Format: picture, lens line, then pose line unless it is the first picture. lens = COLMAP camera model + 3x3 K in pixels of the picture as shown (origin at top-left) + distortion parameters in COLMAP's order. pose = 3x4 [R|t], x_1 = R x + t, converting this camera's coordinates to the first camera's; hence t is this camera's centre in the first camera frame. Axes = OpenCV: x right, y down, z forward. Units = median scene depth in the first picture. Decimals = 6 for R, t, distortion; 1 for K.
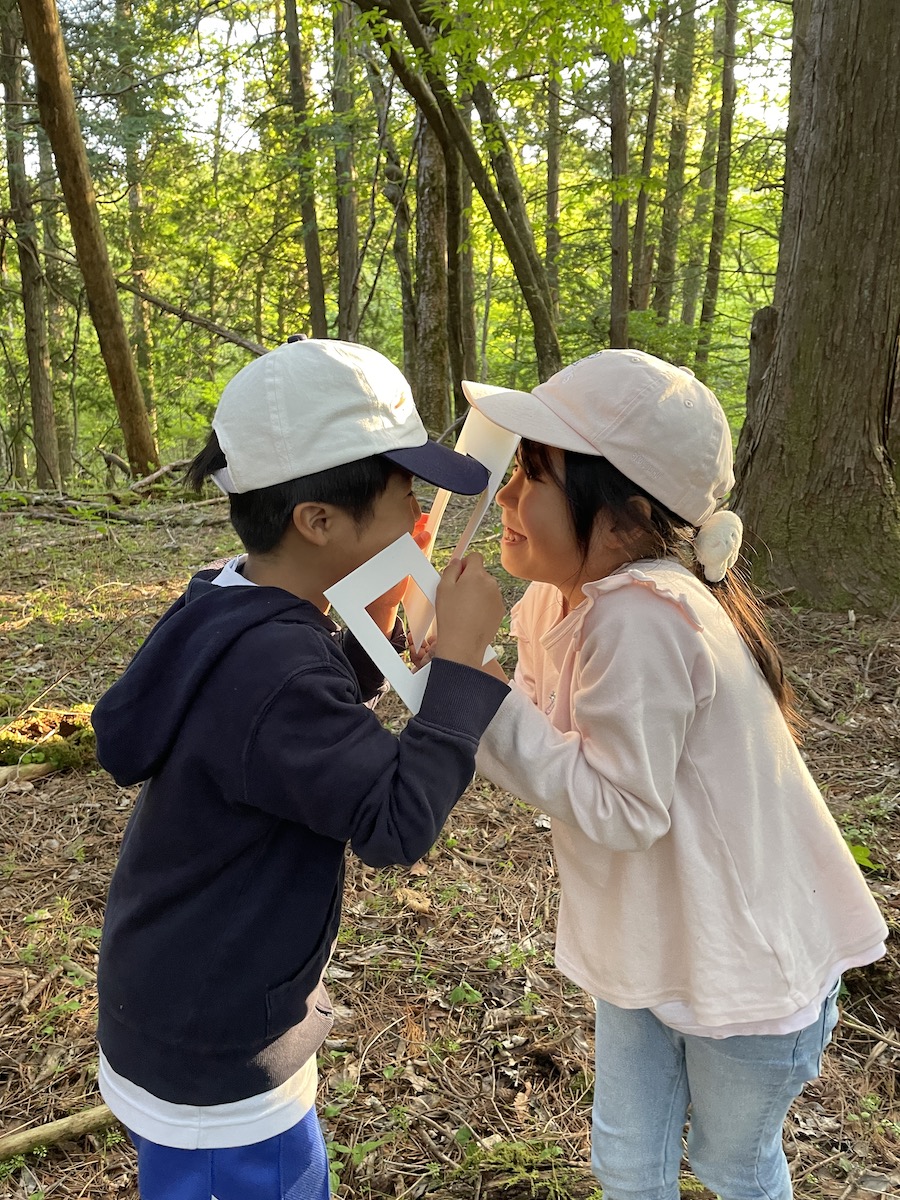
lens RADIAL K [[897.1, 0, 450.0], [0, 897.1, 600.0], [0, 0, 1]] dist [0.098460, -0.113787]
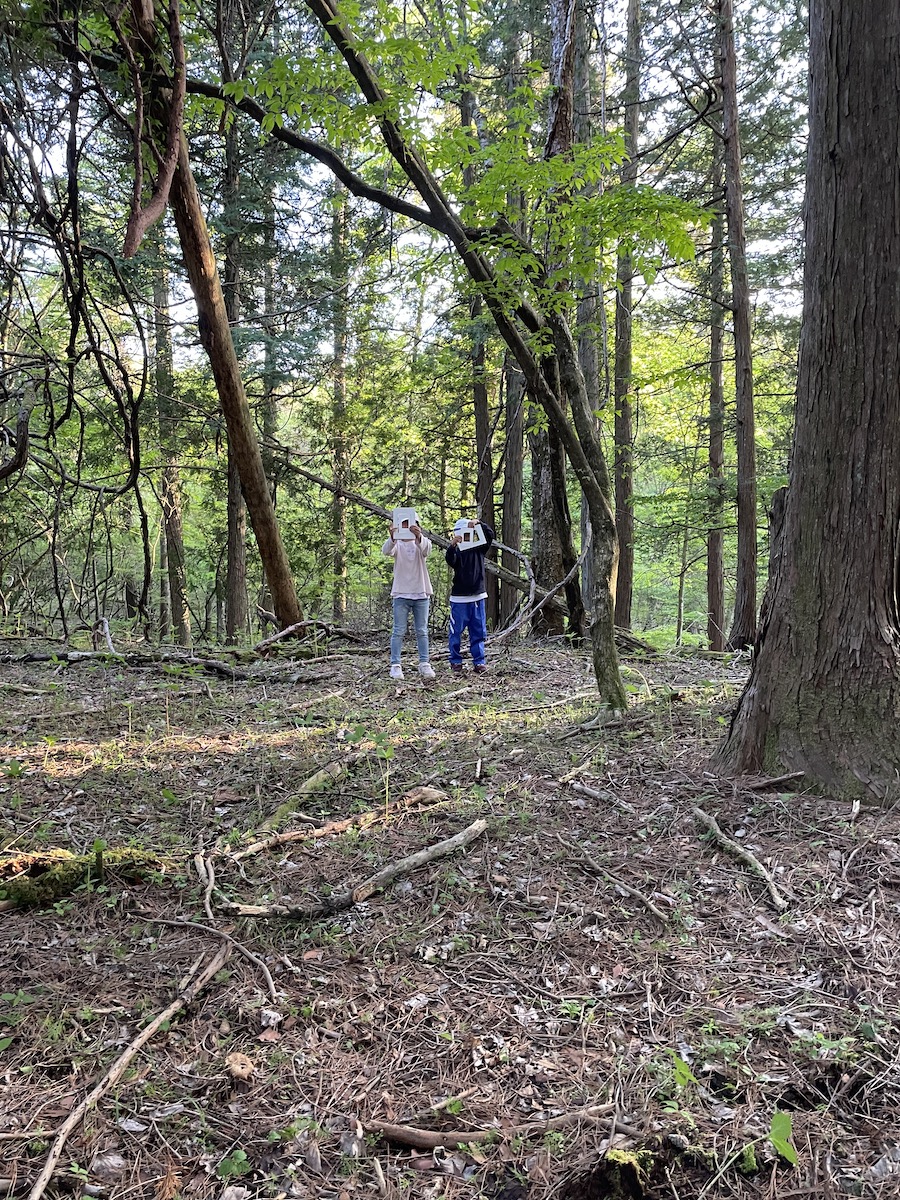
lens RADIAL K [[897.1, 0, 450.0], [0, 897.1, 600.0], [0, 0, 1]] dist [0.098460, -0.113787]
pose [[0.974689, 0.007599, -0.223436, 0.239061], [-0.044714, 0.985855, -0.161527, -0.021639], [0.219048, 0.167430, 0.961242, -0.030842]]
